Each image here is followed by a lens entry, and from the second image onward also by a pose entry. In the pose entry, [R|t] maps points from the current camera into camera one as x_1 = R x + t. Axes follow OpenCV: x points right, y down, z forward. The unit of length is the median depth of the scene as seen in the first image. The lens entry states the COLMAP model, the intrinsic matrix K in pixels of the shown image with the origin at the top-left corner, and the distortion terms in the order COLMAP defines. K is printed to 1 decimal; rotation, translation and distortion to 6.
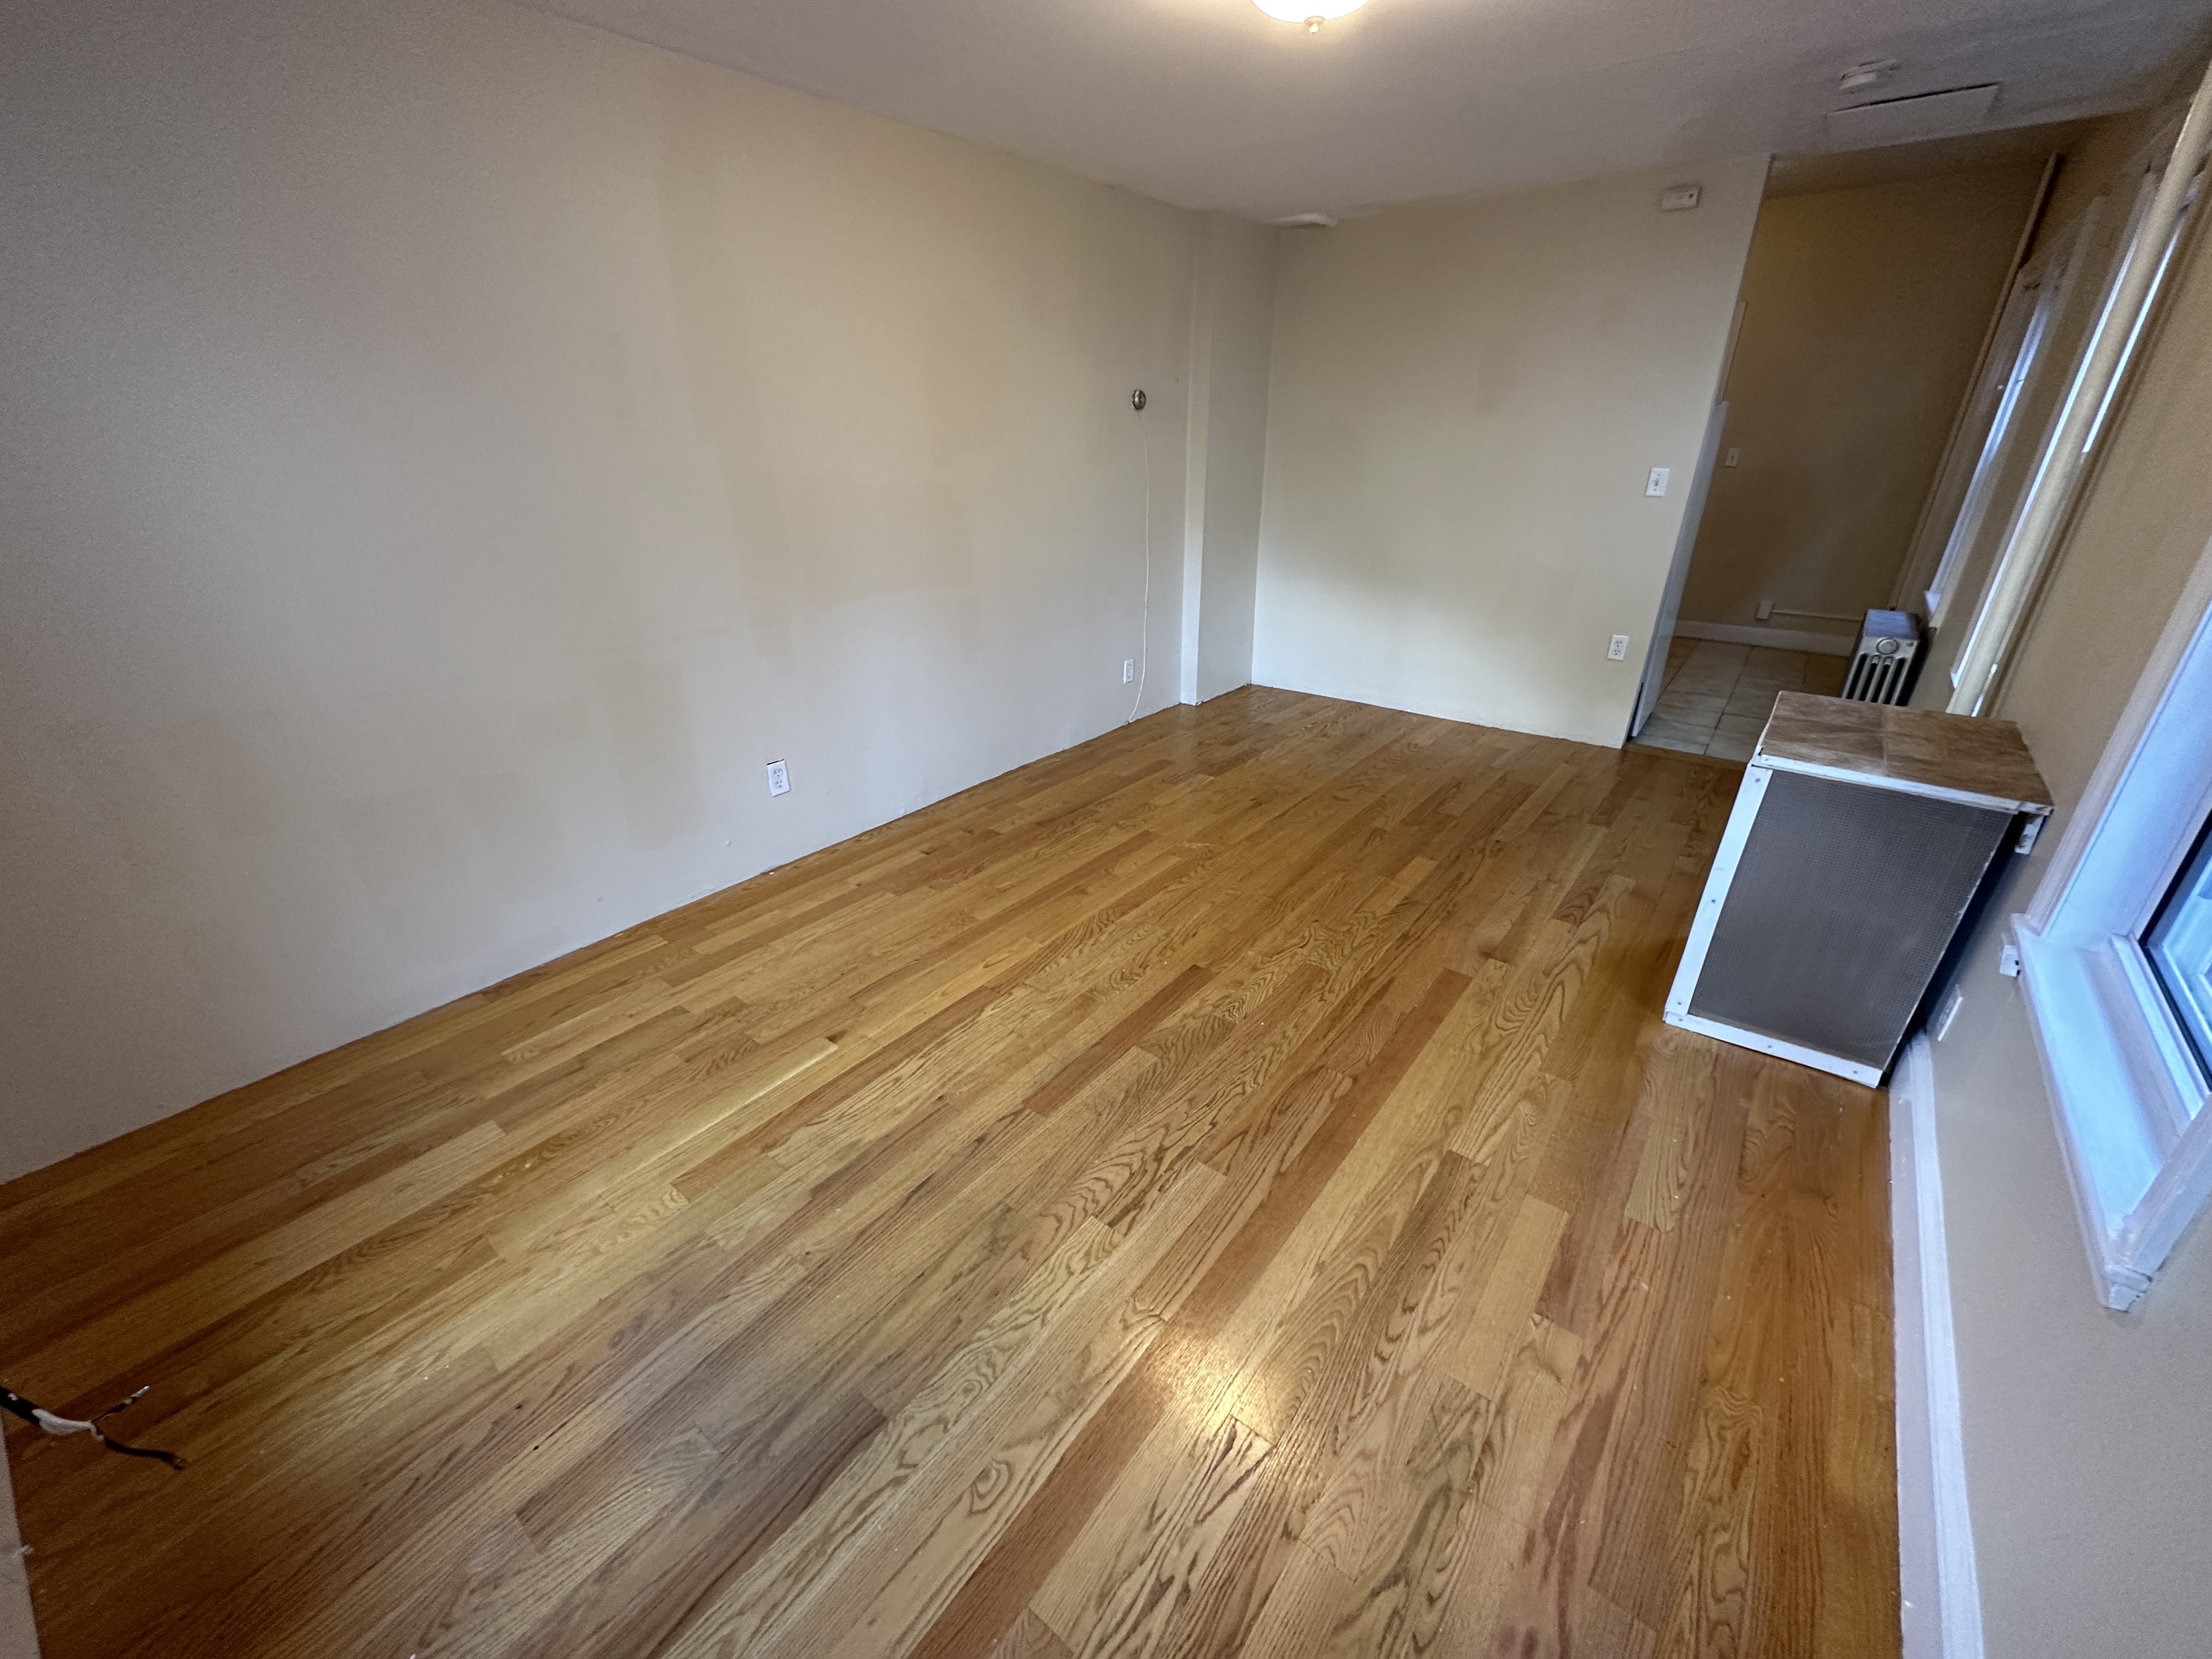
lens RADIAL K [[880.7, 0, 1108.1], [0, 880.7, 826.9], [0, 0, 1]] dist [0.000010, -0.000291]
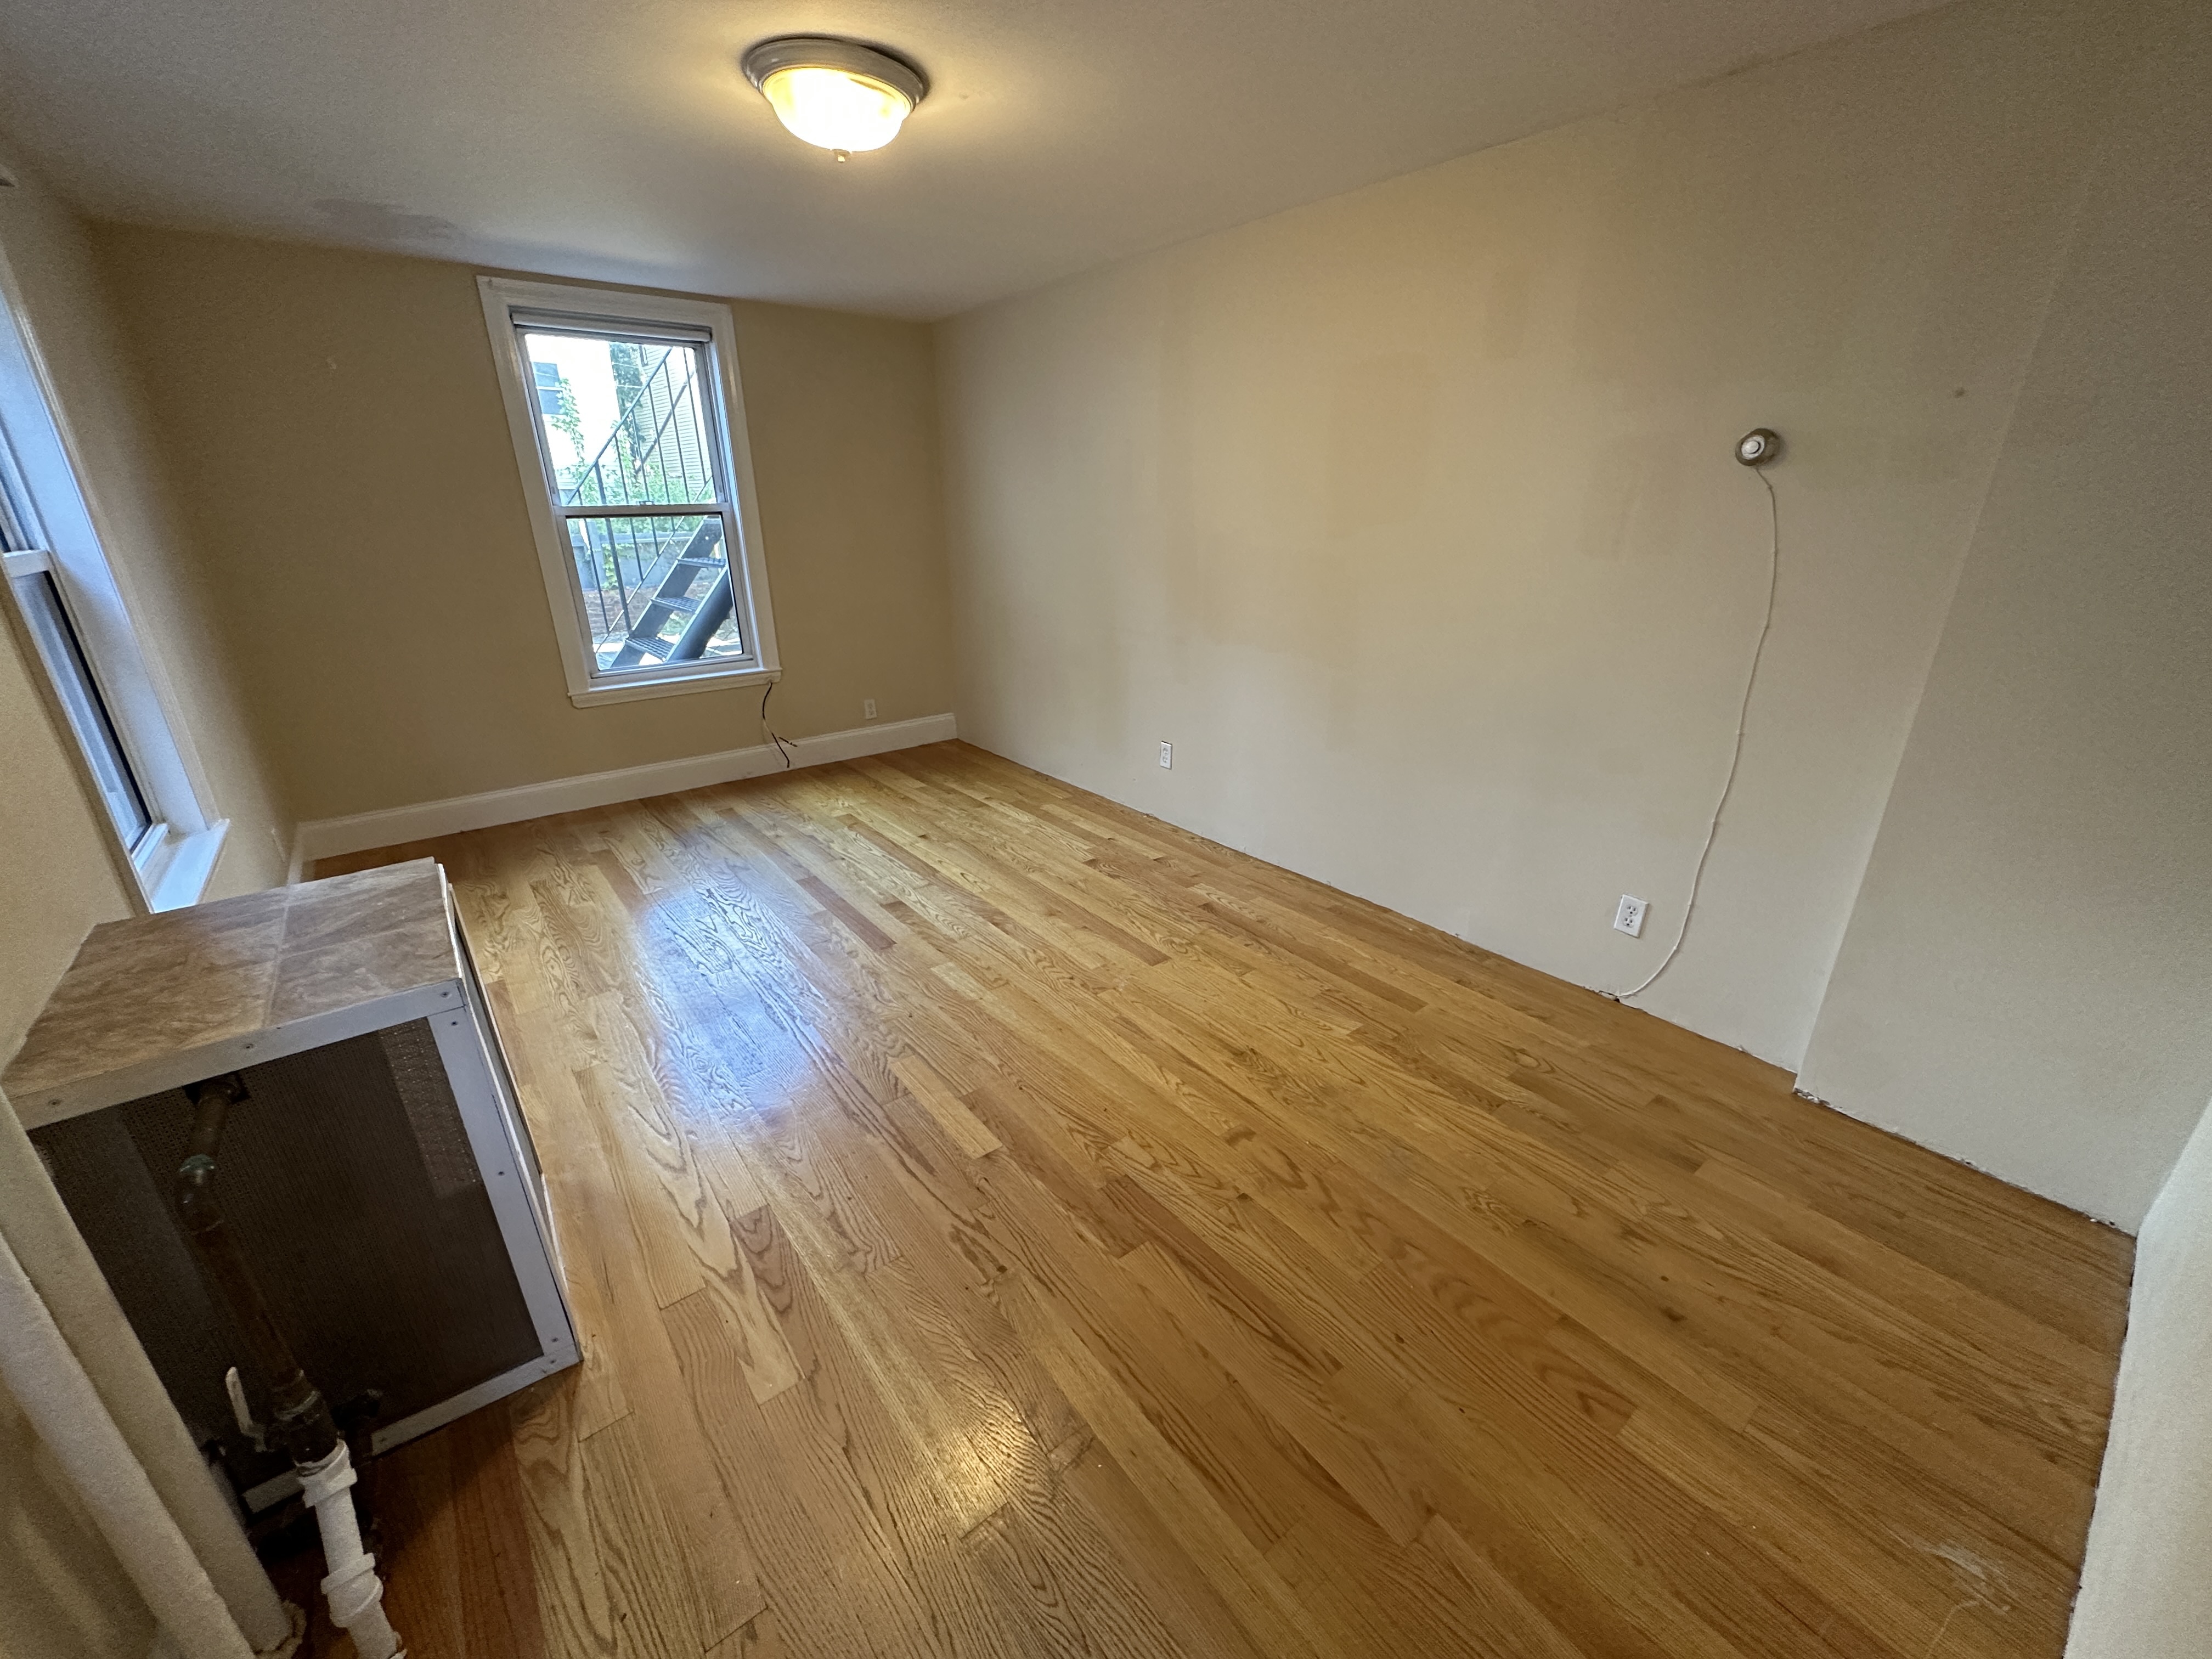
lens RADIAL K [[873.9, 0, 1106.0], [0, 873.9, 829.5], [0, 0, 1]] dist [0.000280, -0.000140]
pose [[-0.226978, 0.354641, -0.907034, 1.253476], [-0.398034, 0.816226, 0.418741, -0.685919], [0.888848, 0.456075, -0.044106, 1.481272]]
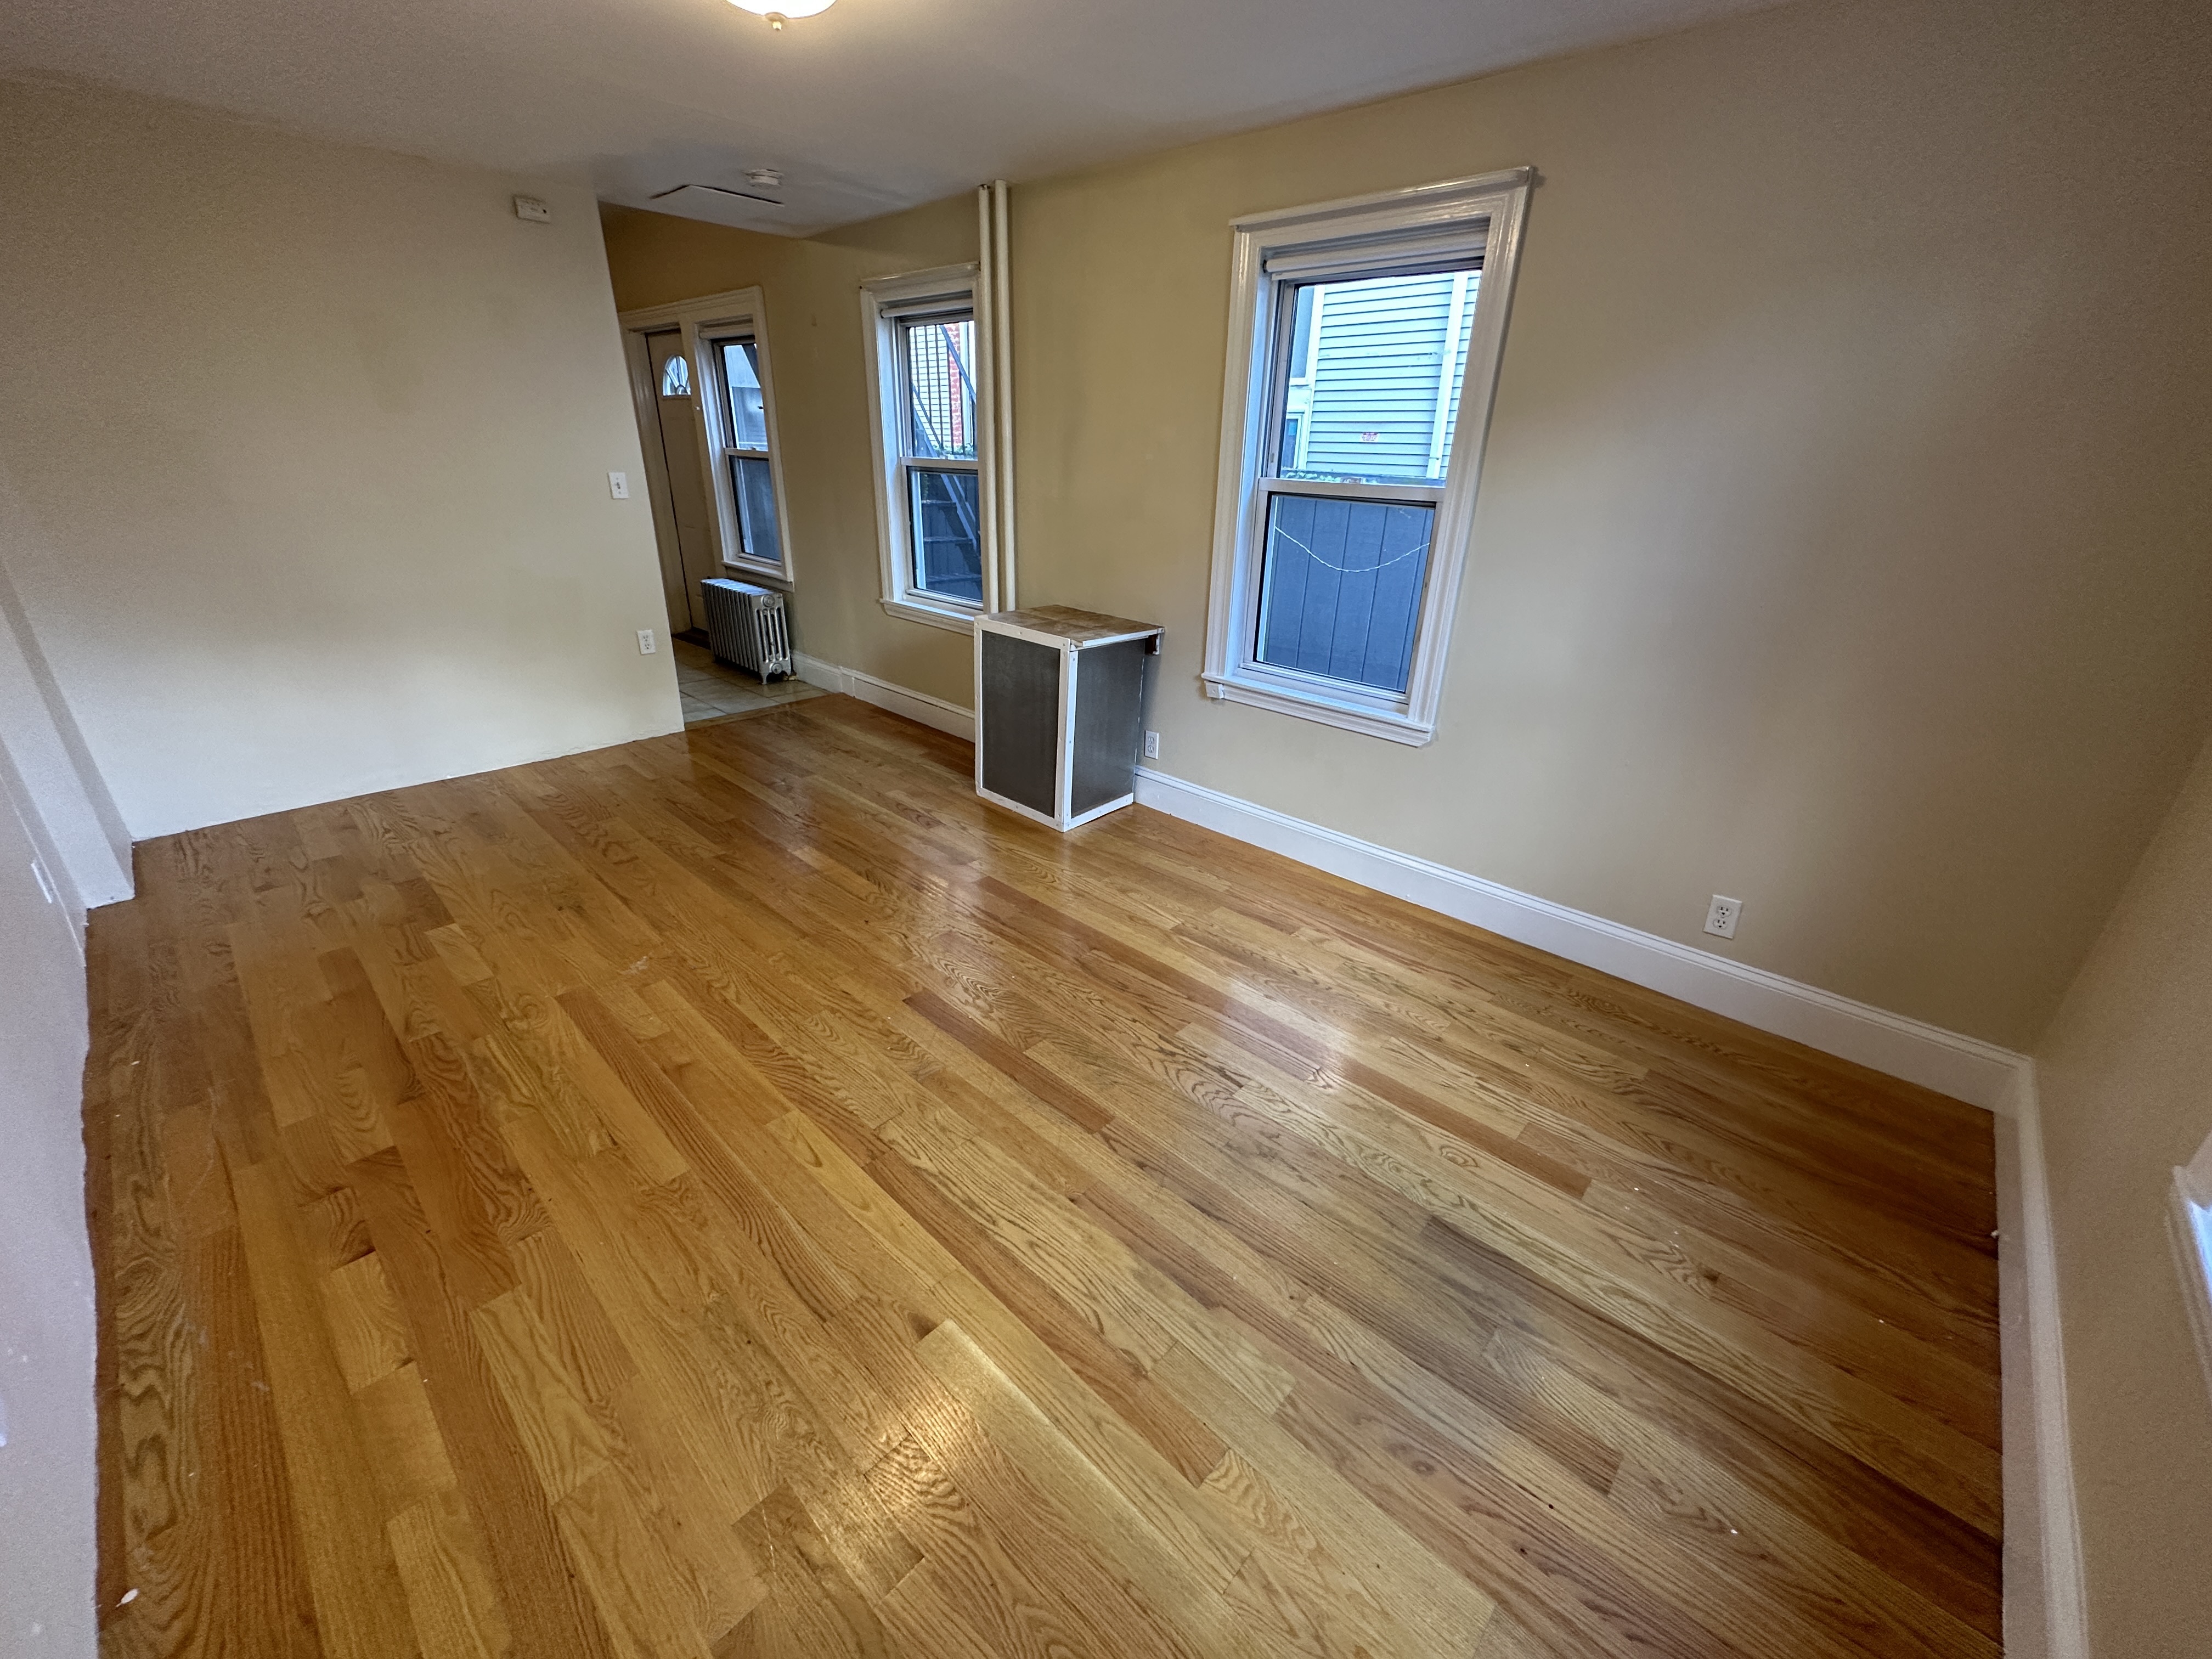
lens RADIAL K [[880.7, 0, 1108.1], [0, 880.7, 826.9], [0, 0, 1]] dist [0.000010, -0.000291]
pose [[0.086506, -0.387336, 0.917871, -0.819485], [0.387395, 0.861895, 0.327204, -0.276059], [-0.917846, 0.327274, 0.224611, 0.628555]]
